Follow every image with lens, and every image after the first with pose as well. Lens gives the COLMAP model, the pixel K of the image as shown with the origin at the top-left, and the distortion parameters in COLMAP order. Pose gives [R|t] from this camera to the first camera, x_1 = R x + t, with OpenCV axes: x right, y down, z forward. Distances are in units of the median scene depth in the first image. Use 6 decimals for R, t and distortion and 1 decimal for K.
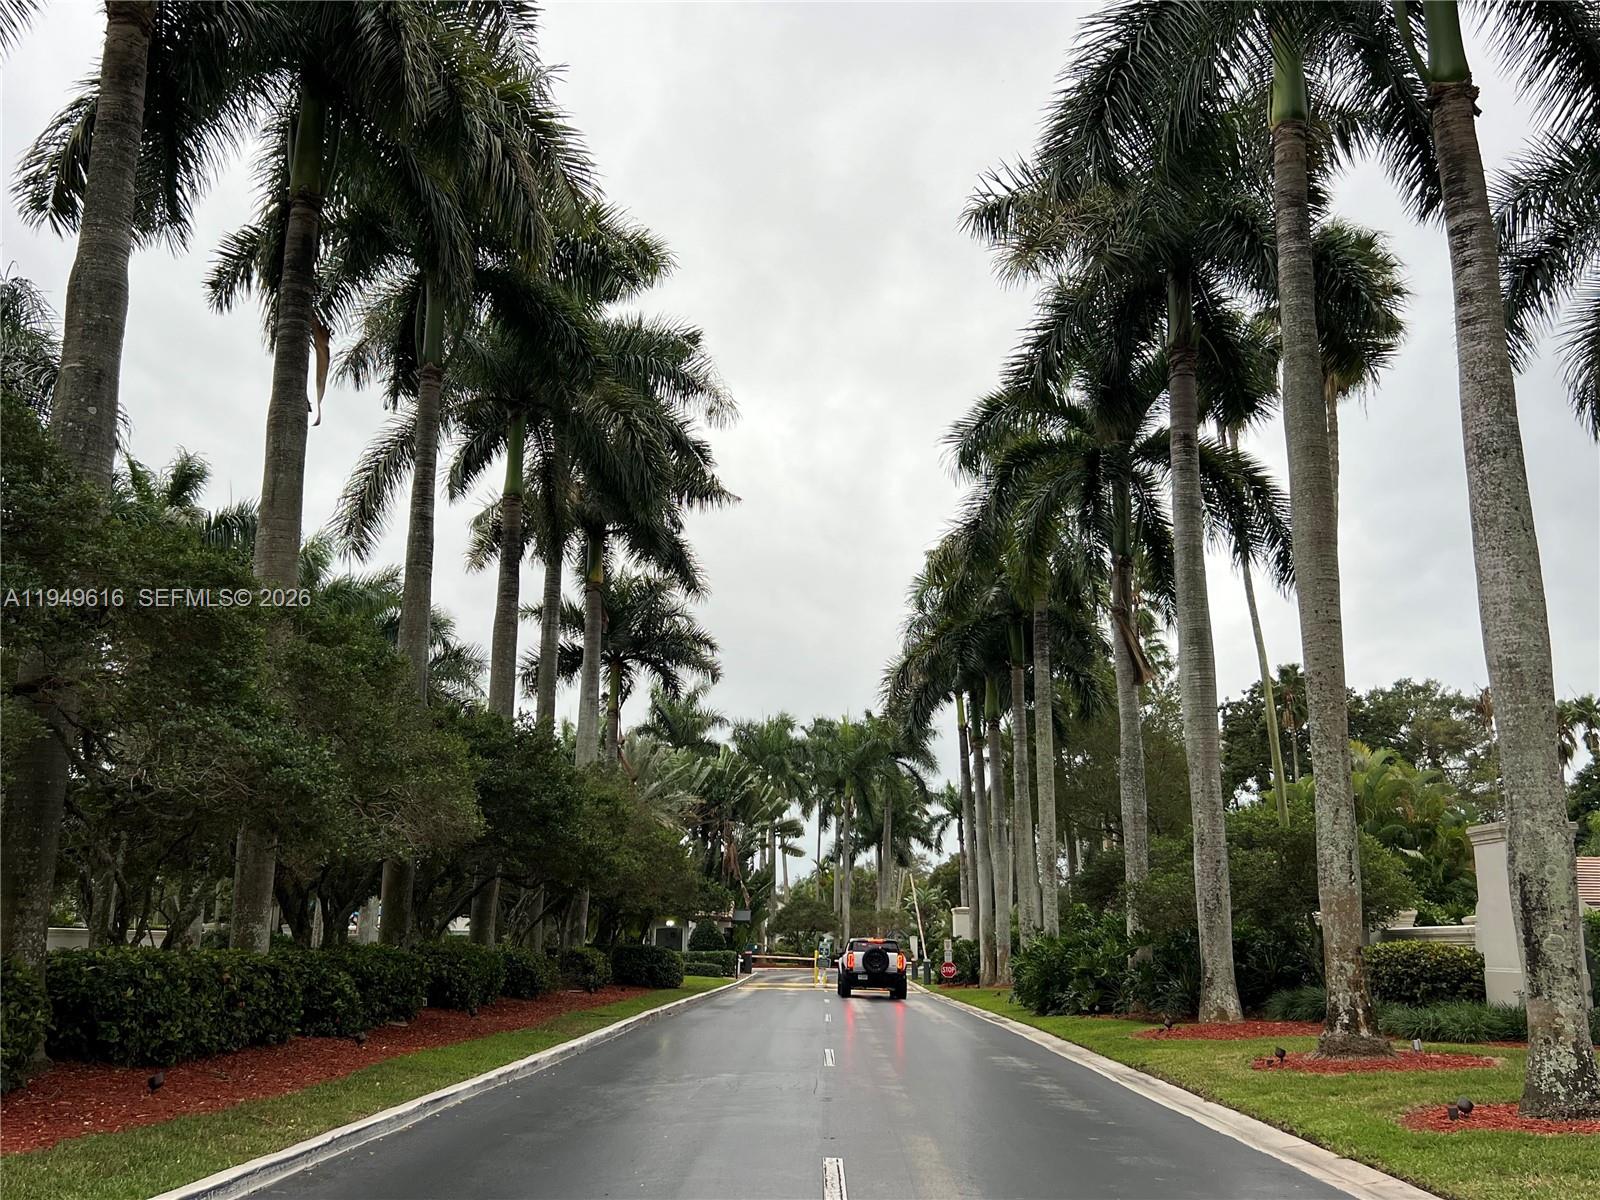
lens RADIAL K [[1475.4, 0, 798.6], [0, 1475.4, 600.8], [0, 0, 1]] dist [0.043972, 0.000000]
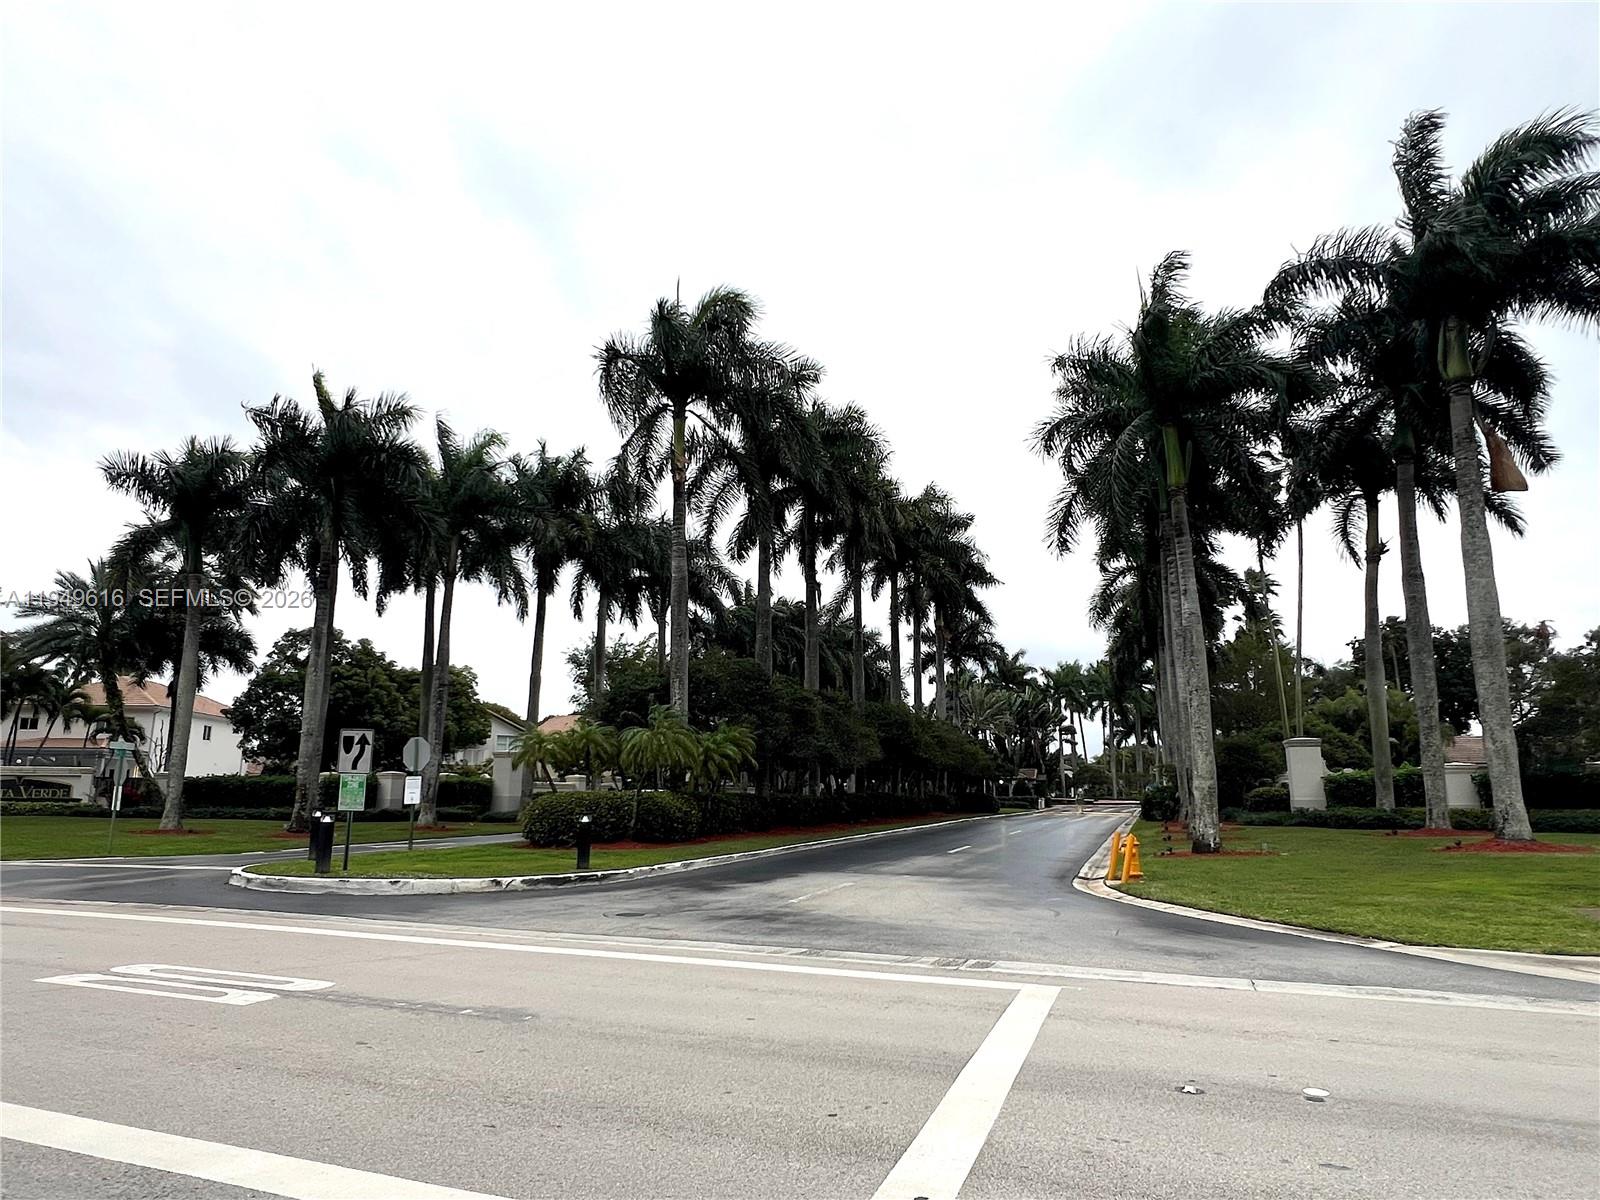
lens RADIAL K [[958.8, 0, 801.7], [0, 958.8, 595.7], [0, 0, 1]] dist [0.007510, 0.000791]
pose [[0.948156, -0.072333, -0.309465, 0.109784], [0.079863, 0.996737, 0.011714, -0.088132], [0.307608, -0.035822, 0.950839, -0.389090]]
